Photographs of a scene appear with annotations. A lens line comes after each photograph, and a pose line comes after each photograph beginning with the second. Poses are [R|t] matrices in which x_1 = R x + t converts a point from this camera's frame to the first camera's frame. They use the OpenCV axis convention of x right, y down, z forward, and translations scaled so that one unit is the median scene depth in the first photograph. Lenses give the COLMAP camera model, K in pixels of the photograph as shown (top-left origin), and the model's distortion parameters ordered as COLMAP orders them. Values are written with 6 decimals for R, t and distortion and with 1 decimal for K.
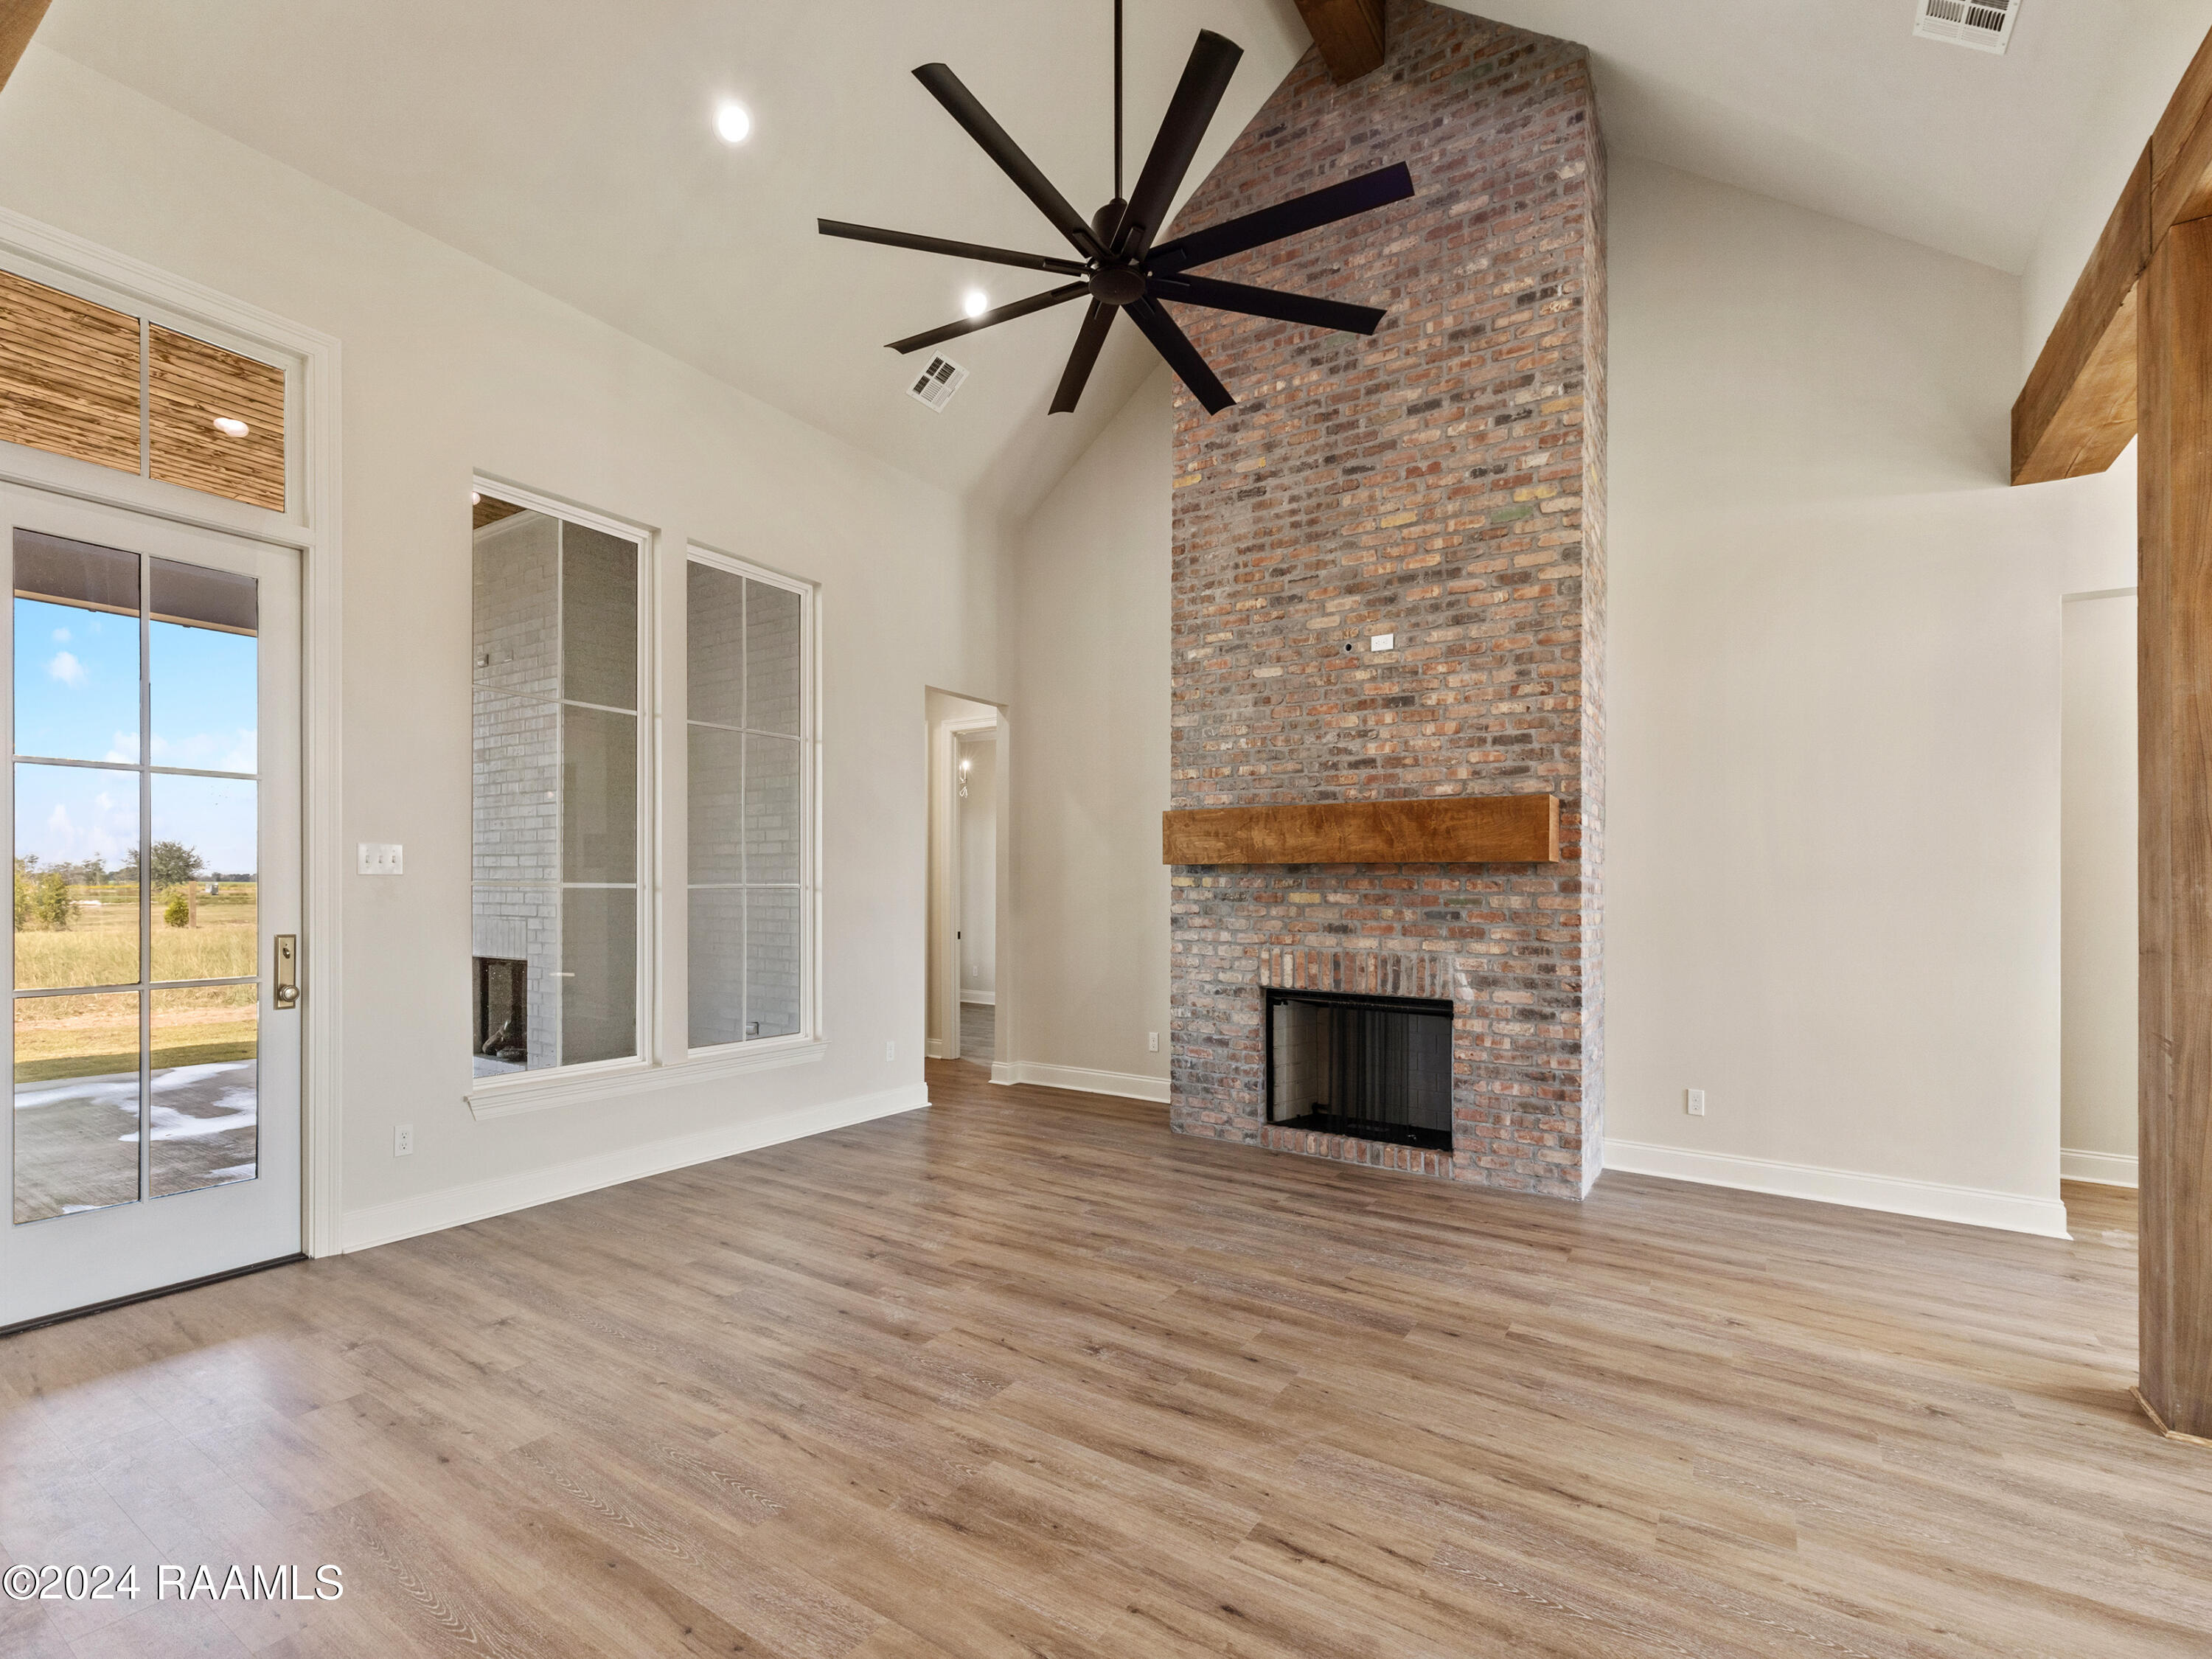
lens RADIAL K [[997.2, 0, 1118.4], [0, 997.2, 885.5], [0, 0, 1]] dist [0.008849, -0.000631]
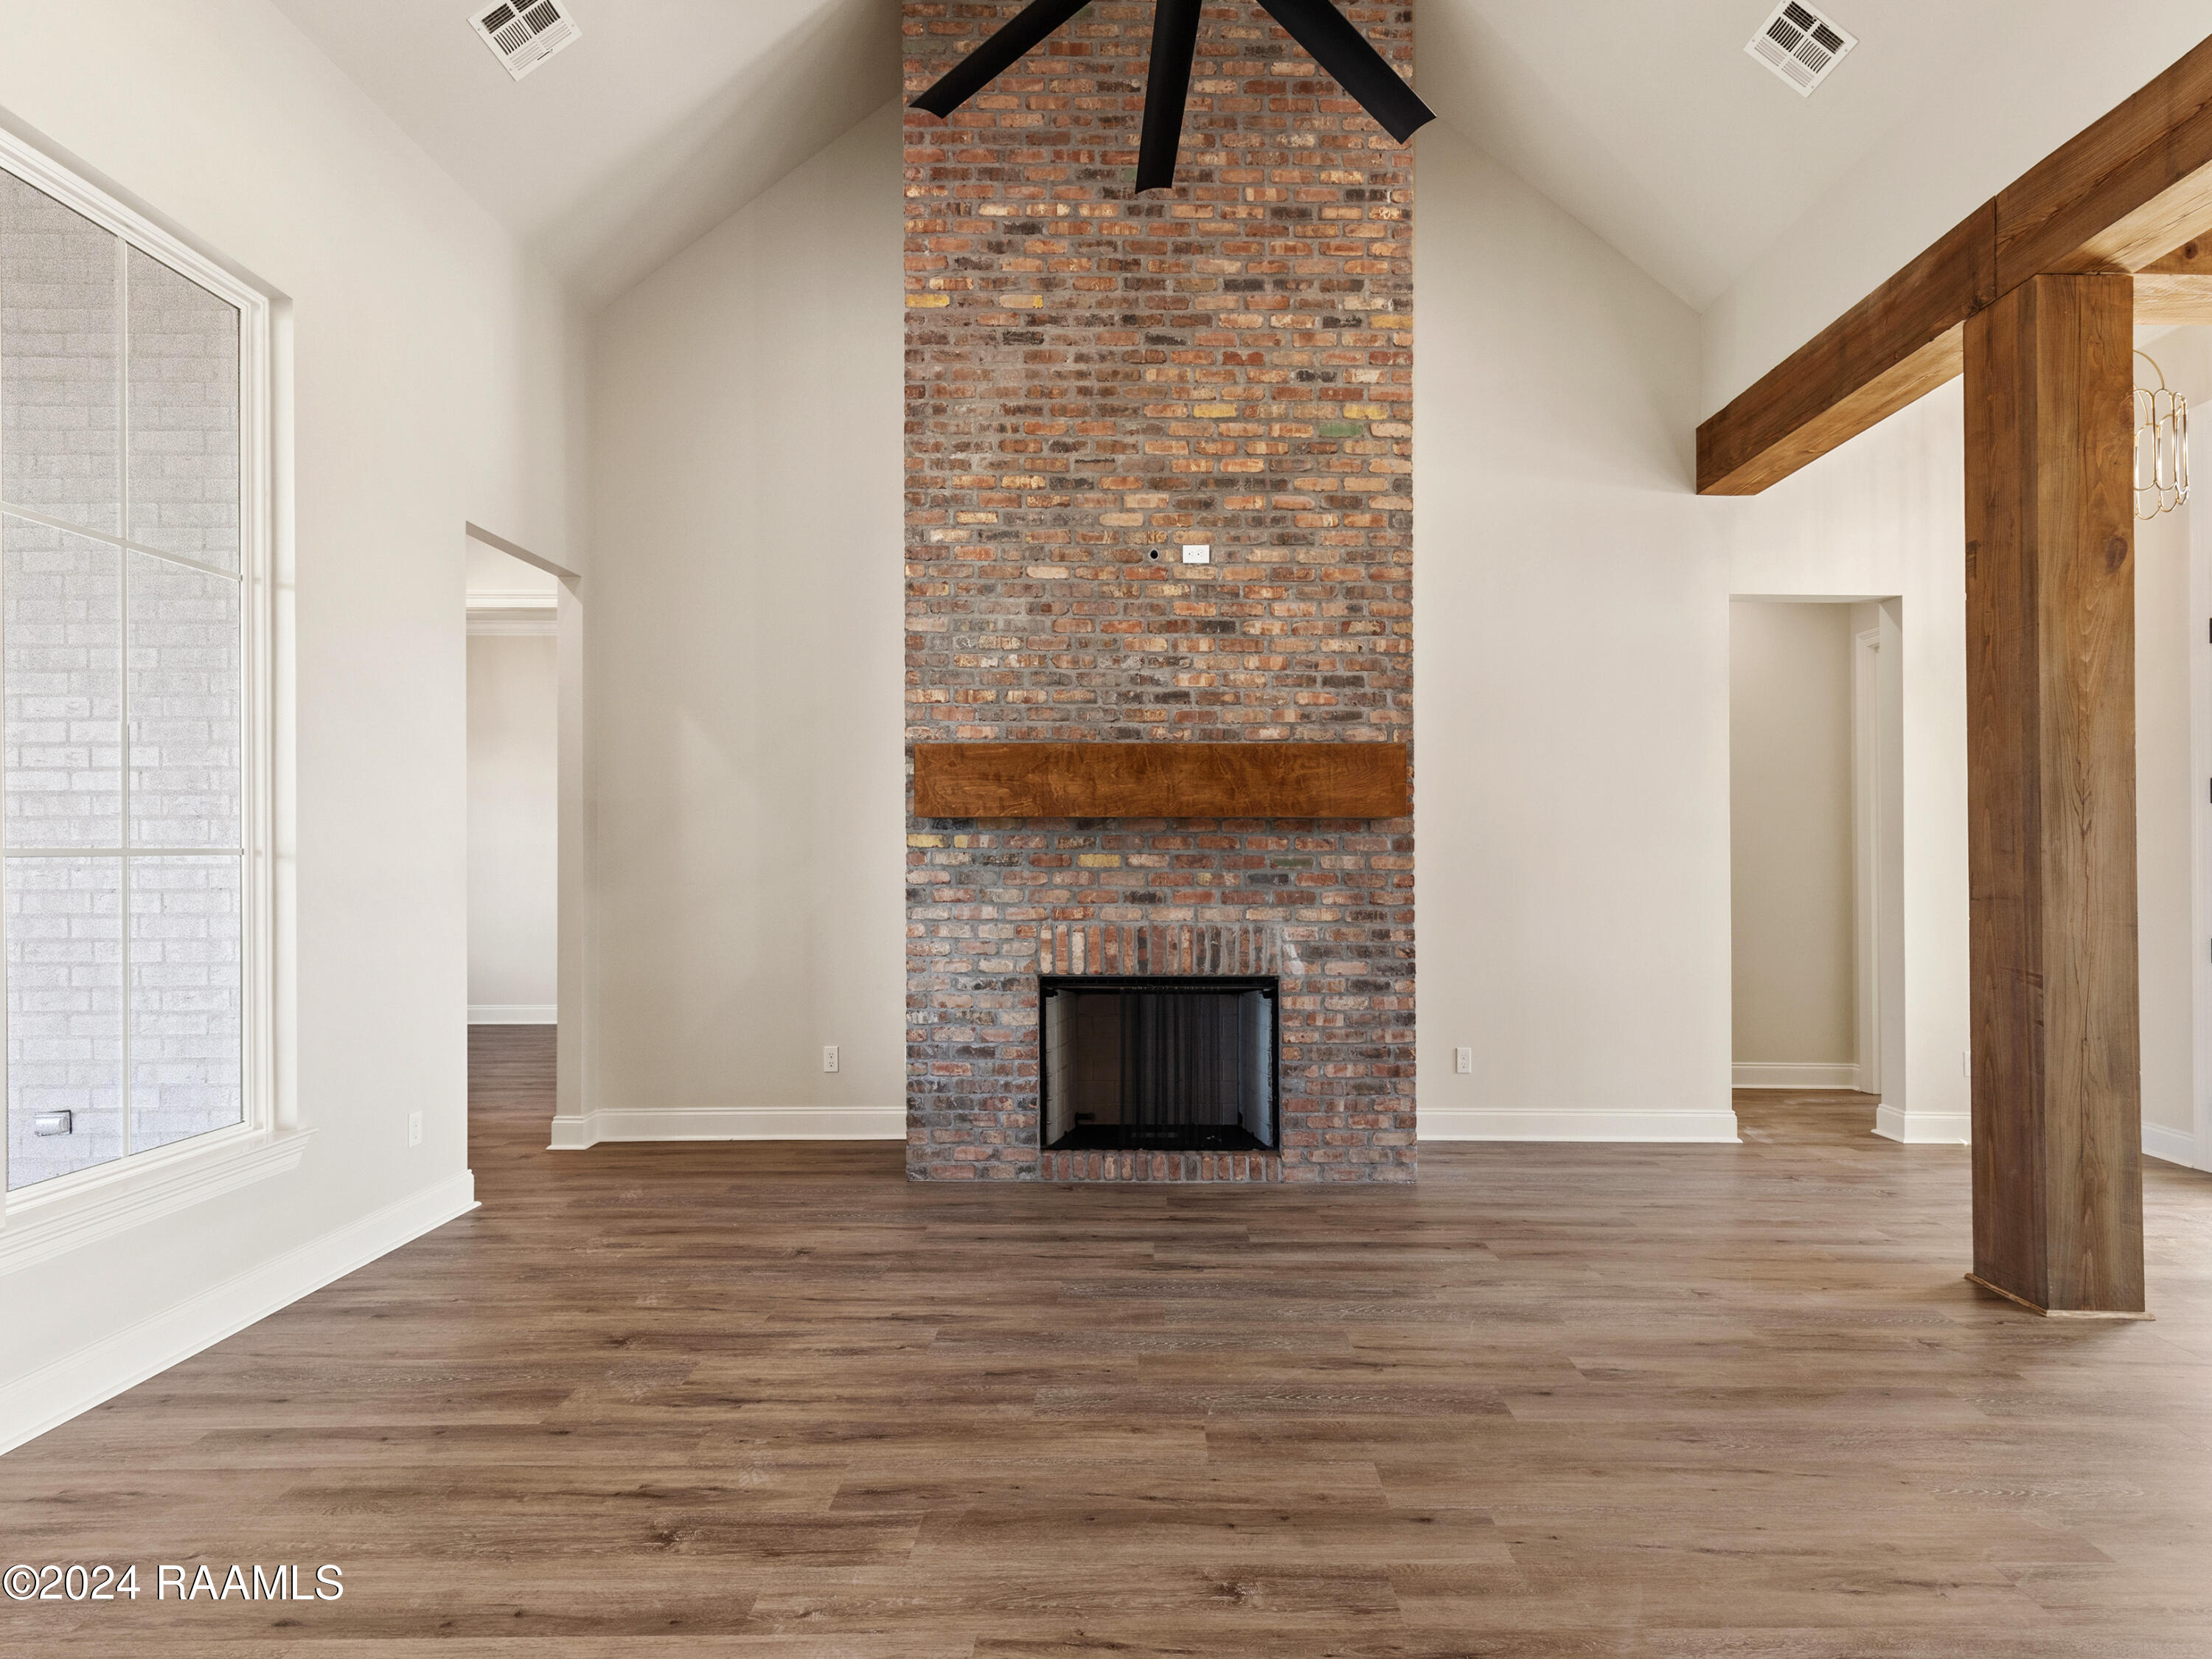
lens RADIAL K [[1058.4, 0, 1165.3], [0, 1058.4, 842.4], [0, 0, 1]] dist [0.009165, -0.000340]
pose [[0.833257, -0.003494, 0.552875, -0.252138], [0.004691, 0.999989, -0.000751, -0.001247], [-0.552867, 0.003220, 0.833264, 0.279887]]
